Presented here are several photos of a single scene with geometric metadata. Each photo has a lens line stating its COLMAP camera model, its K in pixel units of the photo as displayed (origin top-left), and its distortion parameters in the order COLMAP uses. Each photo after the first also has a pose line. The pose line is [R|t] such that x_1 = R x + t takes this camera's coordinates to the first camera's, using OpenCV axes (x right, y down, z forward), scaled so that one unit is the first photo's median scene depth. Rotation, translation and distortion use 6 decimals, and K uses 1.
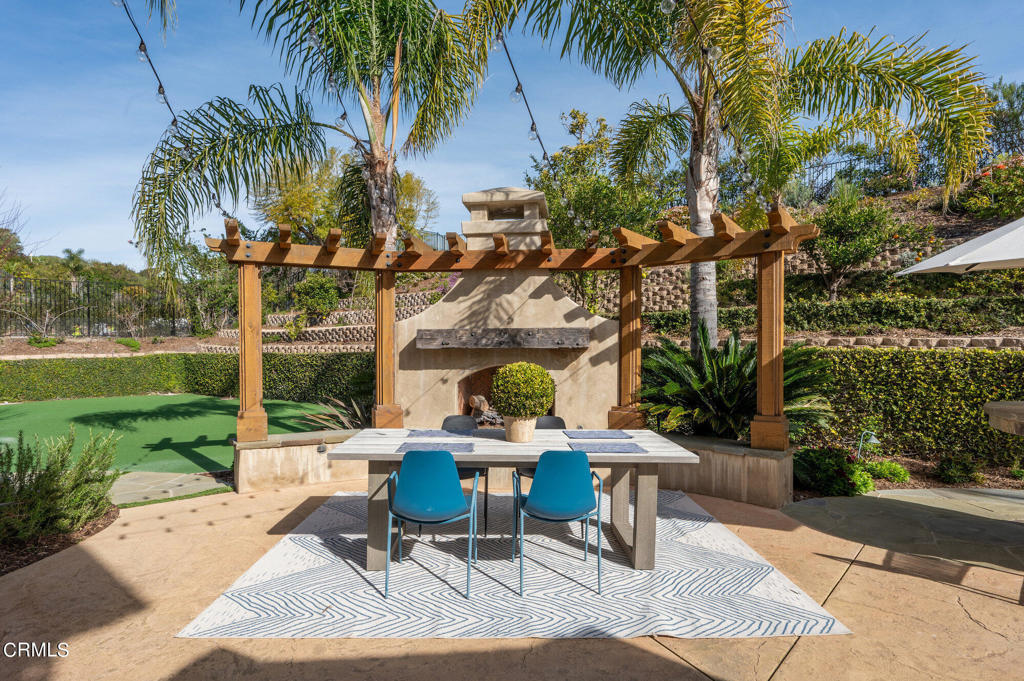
lens RADIAL K [[533.1, 0, 513.4], [0, 533.1, 345.4], [0, 0, 1]] dist [0.006764, -0.000994]
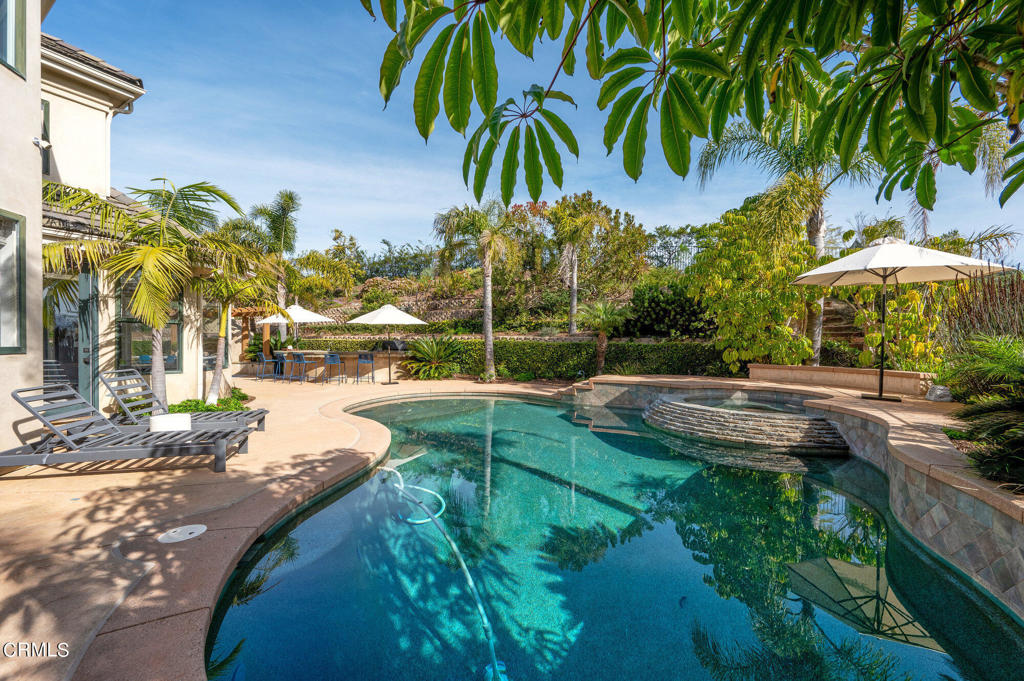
lens RADIAL K [[401.6, 0, 513.9], [0, 401.6, 349.0], [0, 0, 1]] dist [-0.003601, 0.000128]
pose [[0.988591, 0.006356, 0.150487, 1.632575], [-0.010139, 0.999651, 0.024383, -0.007221], [-0.150280, -0.025630, 0.988311, -2.028075]]
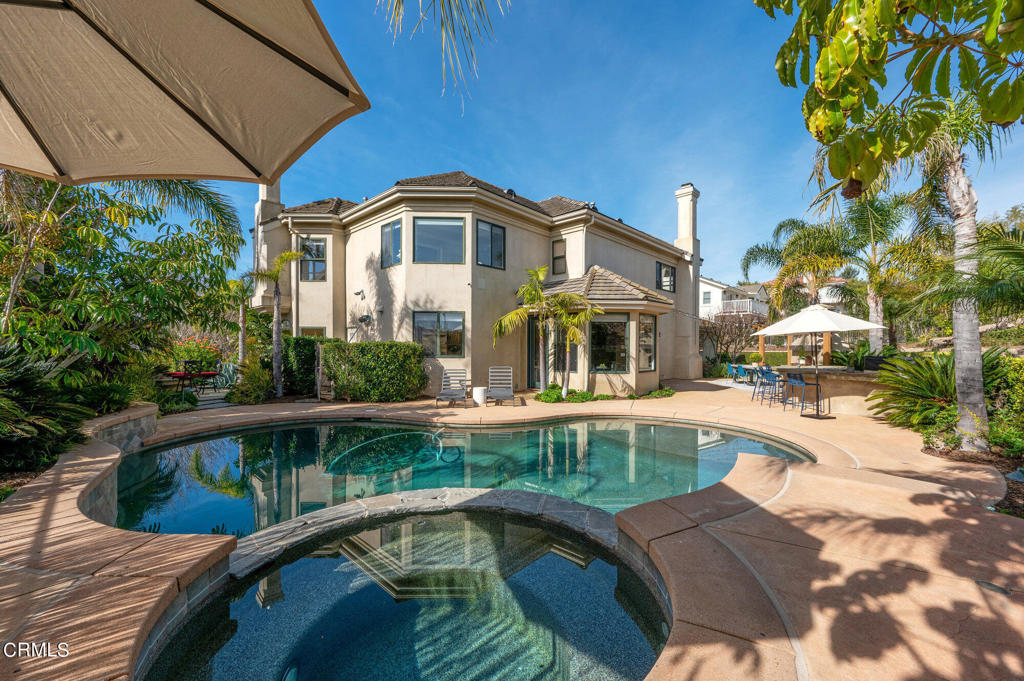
lens RADIAL K [[401.6, 0, 510.0], [0, 401.6, 346.2], [0, 0, 1]] dist [-0.003601, 0.000128]
pose [[-0.081164, 0.003855, -0.996693, 2.915675], [-0.001525, 0.999991, 0.003992, -0.033814], [0.996700, 0.001844, -0.081157, -0.817140]]
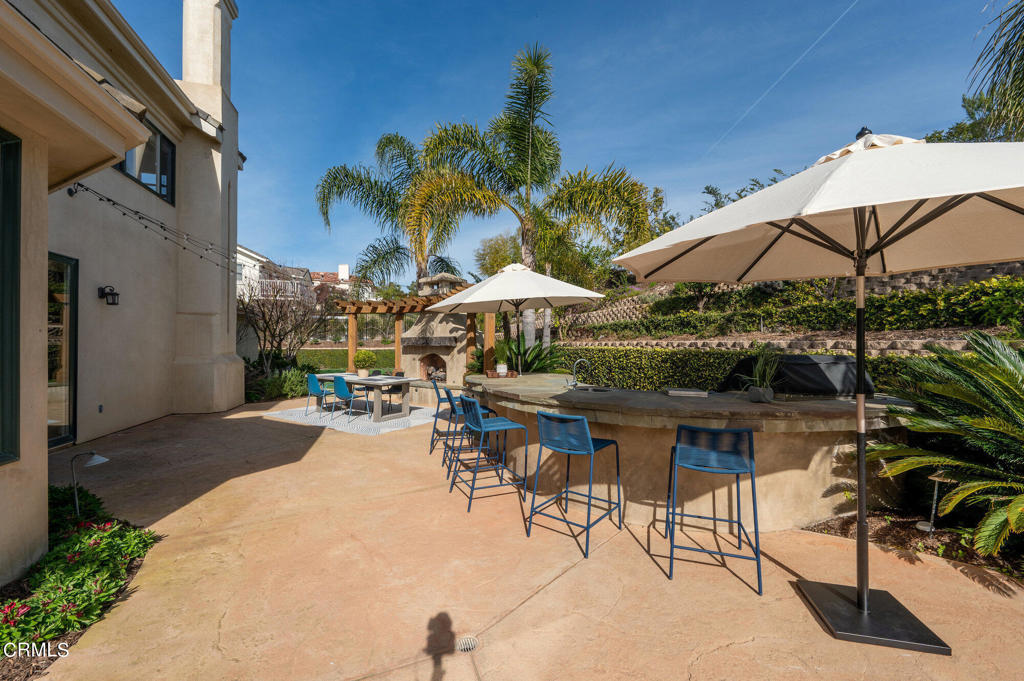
lens RADIAL K [[401.6, 0, 518.4], [0, 401.6, 346.0], [0, 0, 1]] dist [-0.003601, 0.000128]
pose [[0.843055, 0.008281, -0.537764, 1.225947], [-0.006688, 0.999966, 0.004914, -0.003818], [0.537786, -0.000546, 0.843081, -0.245285]]
